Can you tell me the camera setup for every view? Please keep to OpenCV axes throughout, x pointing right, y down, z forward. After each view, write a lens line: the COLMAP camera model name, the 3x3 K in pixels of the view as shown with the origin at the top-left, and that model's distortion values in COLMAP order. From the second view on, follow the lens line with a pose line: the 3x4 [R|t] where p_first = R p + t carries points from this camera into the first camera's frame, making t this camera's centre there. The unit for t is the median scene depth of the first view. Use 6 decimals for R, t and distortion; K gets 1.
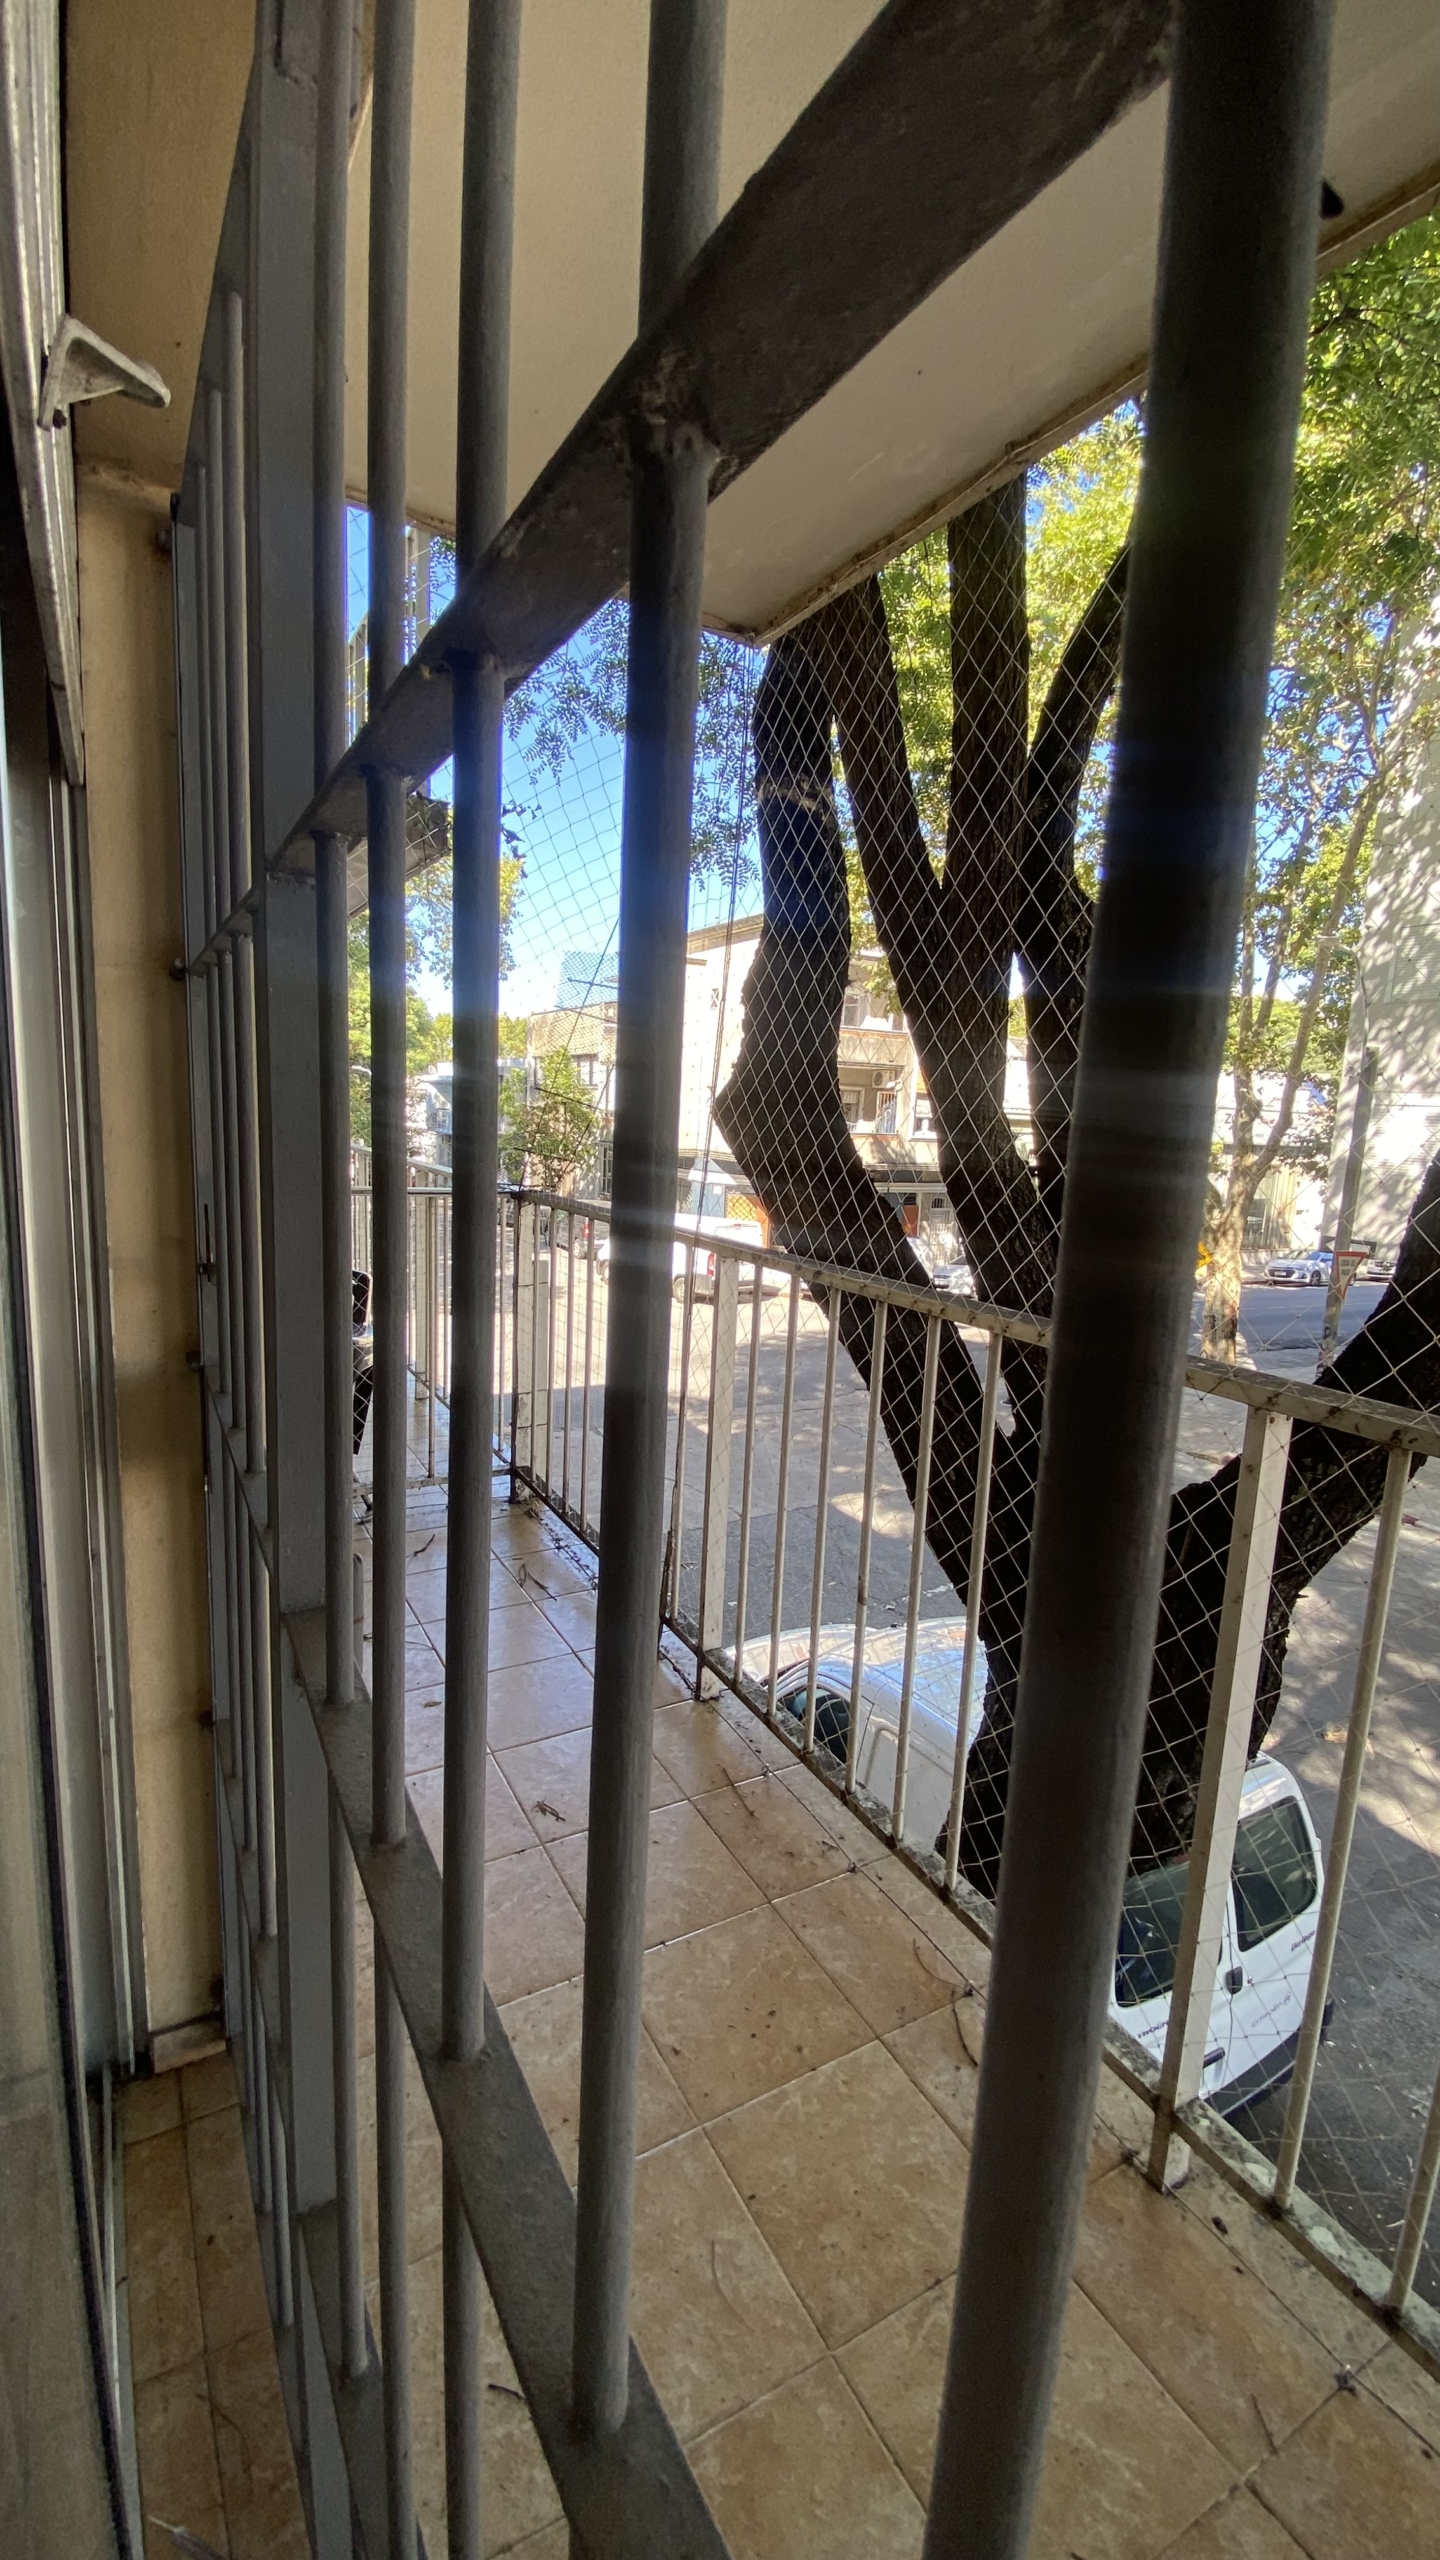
lens RADIAL K [[1034.6, 0, 724.2], [0, 1034.6, 1277.9], [0, 0, 1]] dist [0.023313, -0.020702]
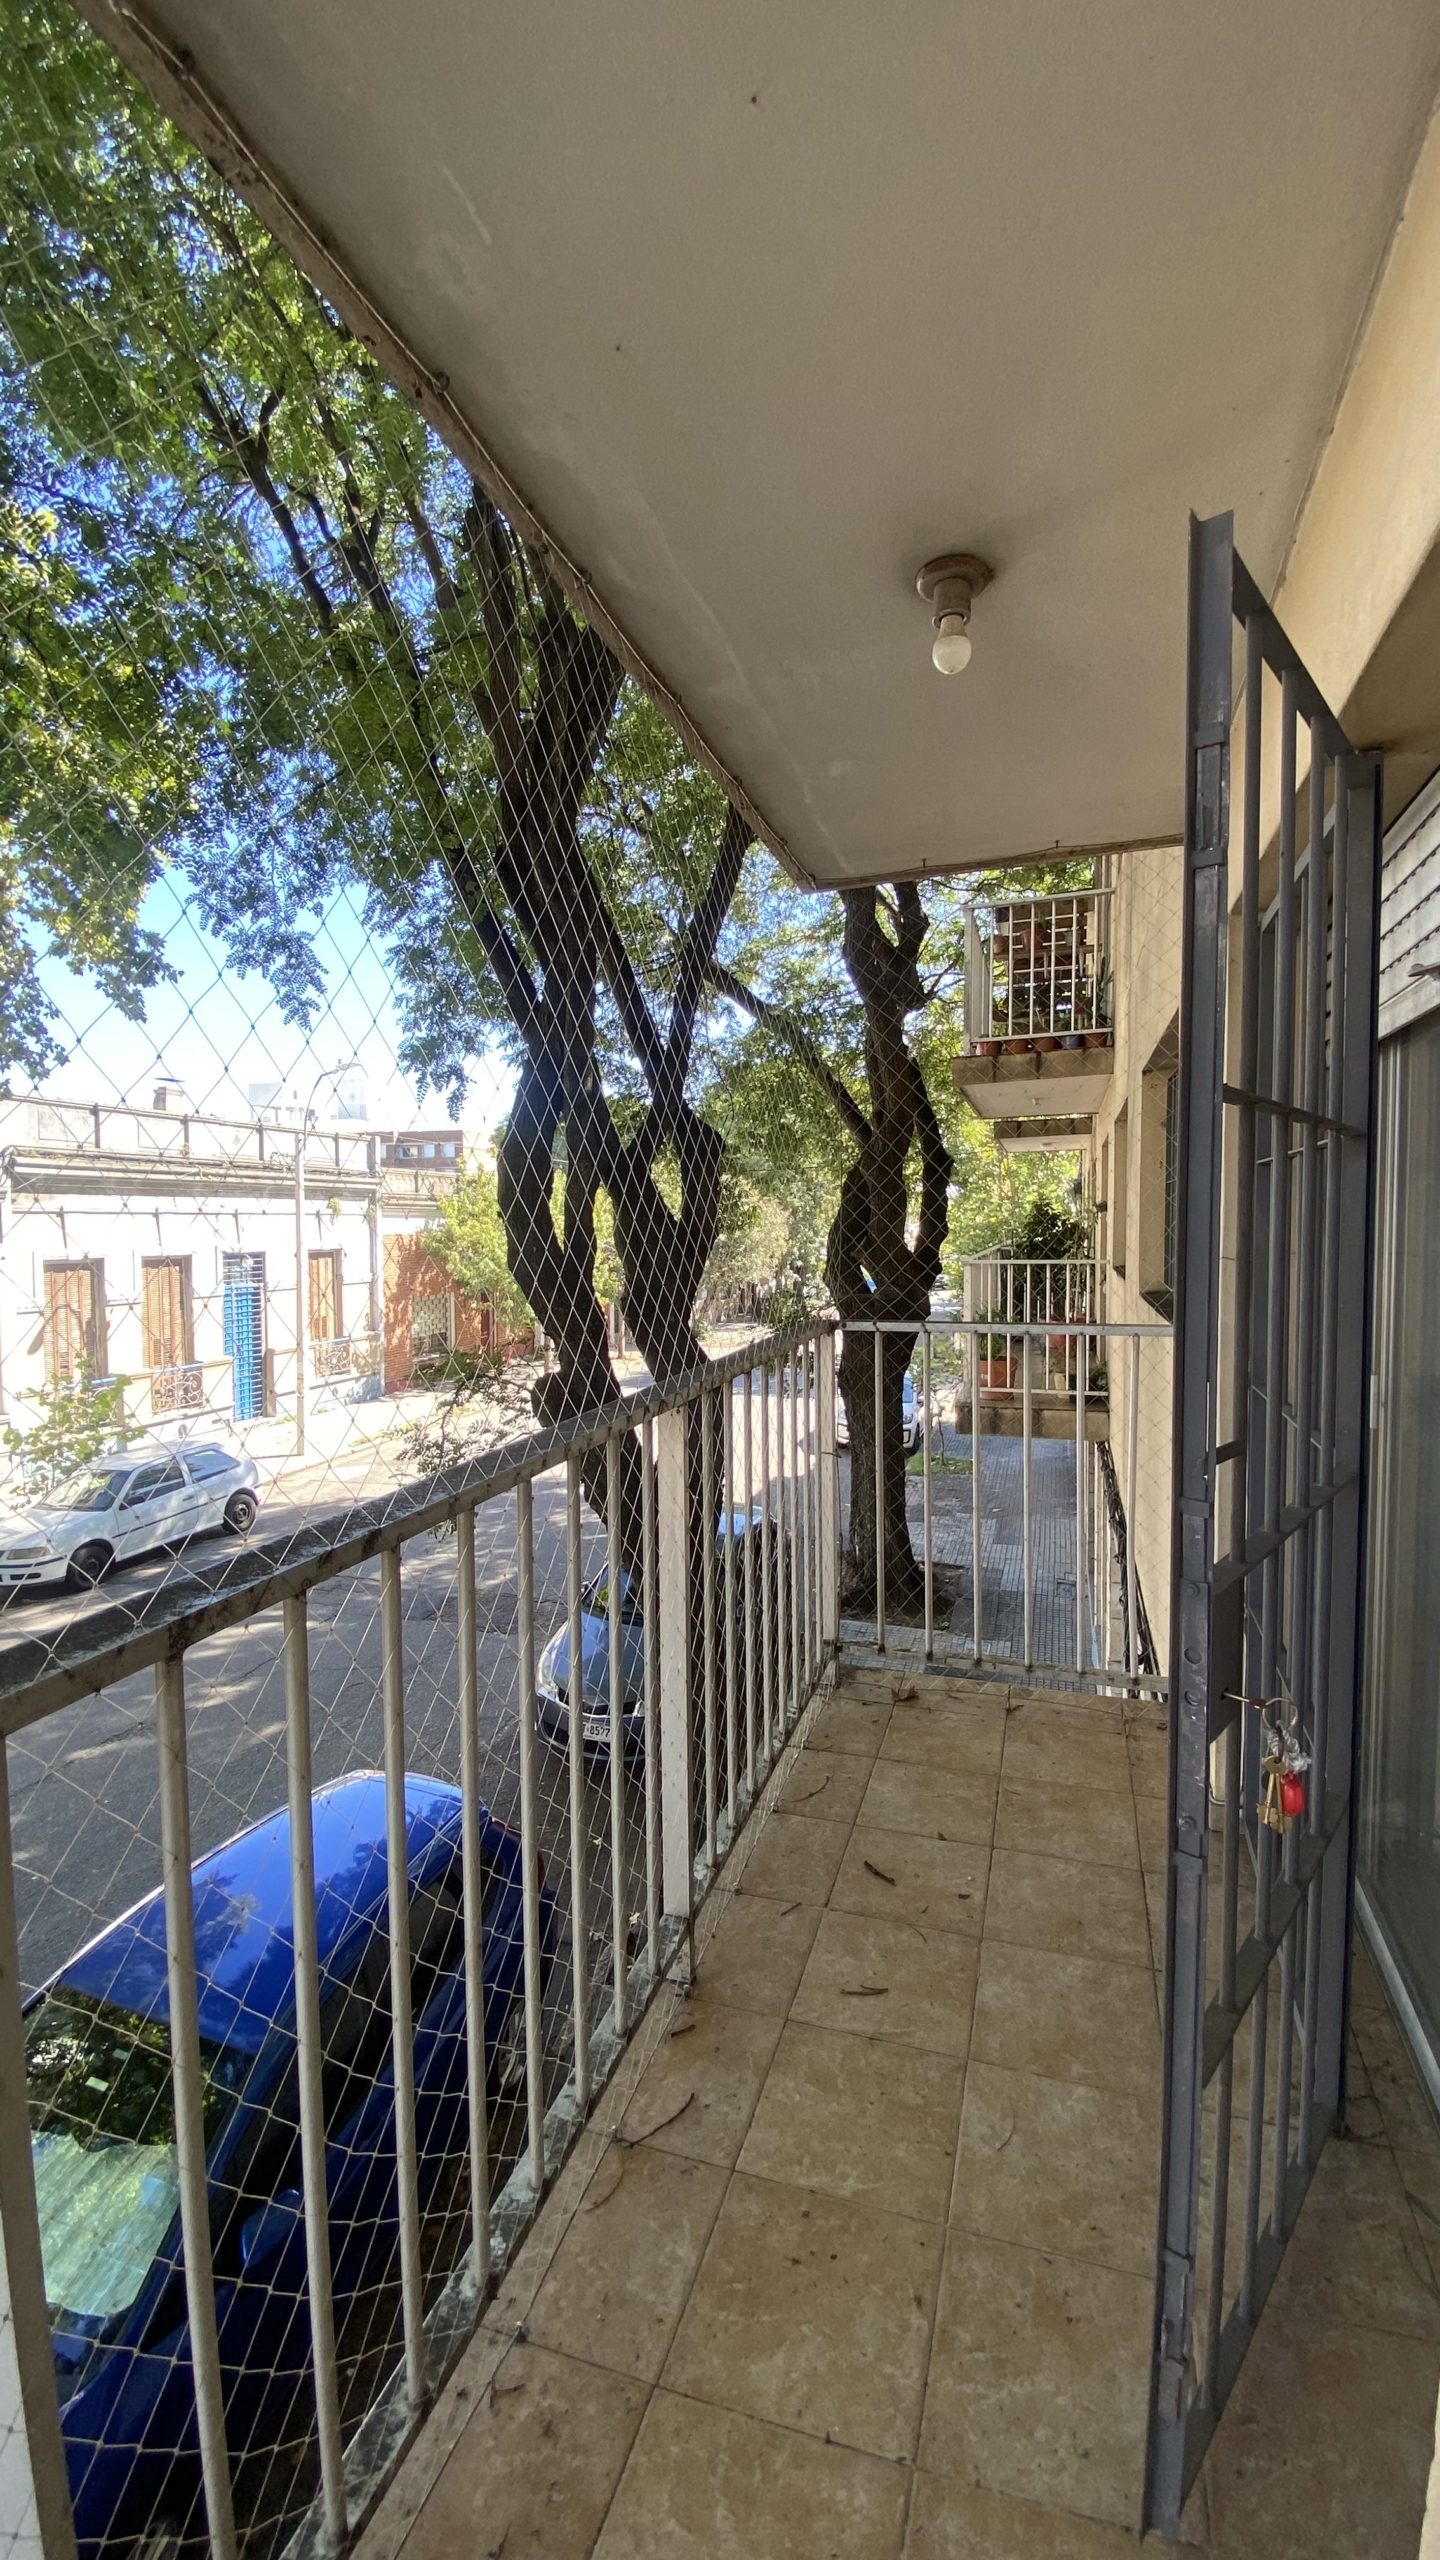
lens RADIAL K [[1034.6, 0, 724.2], [0, 1034.6, 1277.9], [0, 0, 1]] dist [0.023313, -0.020702]
pose [[-0.664075, -0.078510, 0.743533, -0.511401], [0.092567, 0.978187, 0.185962, -0.265967], [-0.741914, 0.192319, -0.642322, 1.502668]]
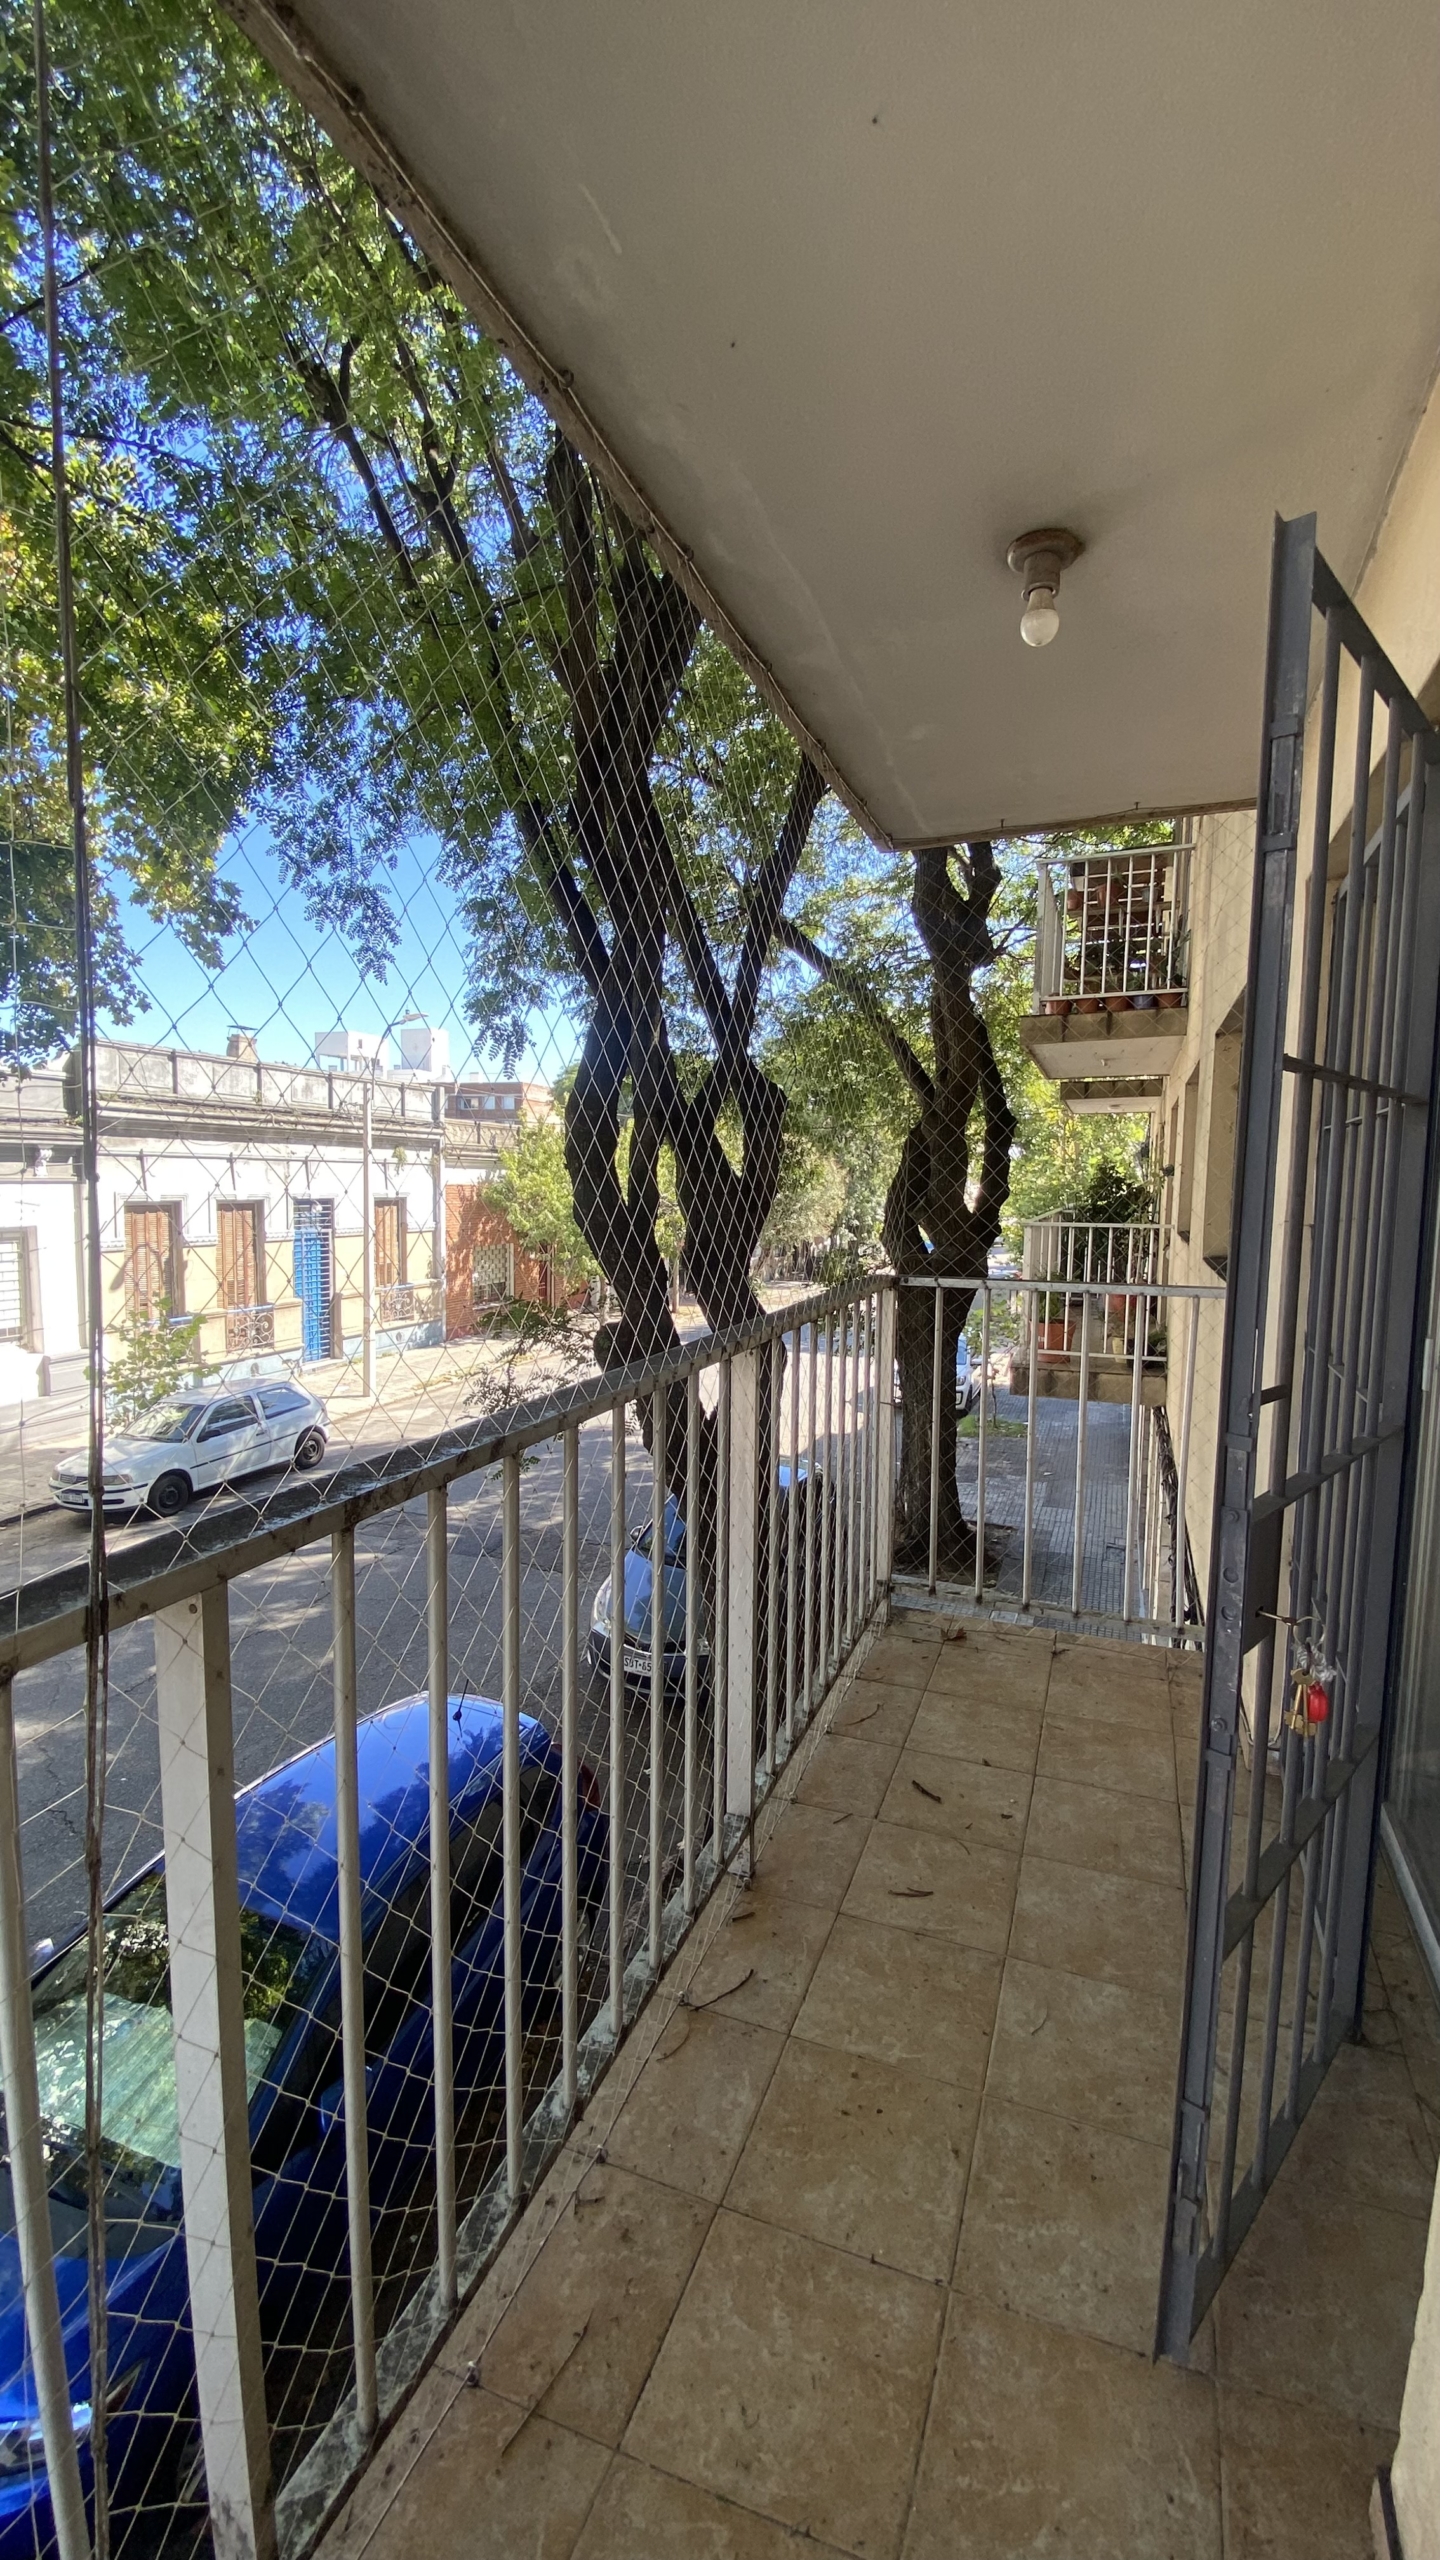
lens RADIAL K [[1034.6, 0, 724.2], [0, 1034.6, 1277.9], [0, 0, 1]] dist [0.023313, -0.020702]
pose [[-0.621637, -0.126465, 0.773029, -0.551566], [0.078608, 0.971827, 0.222201, -0.273368], [-0.779351, 0.198894, -0.594182, 1.569354]]
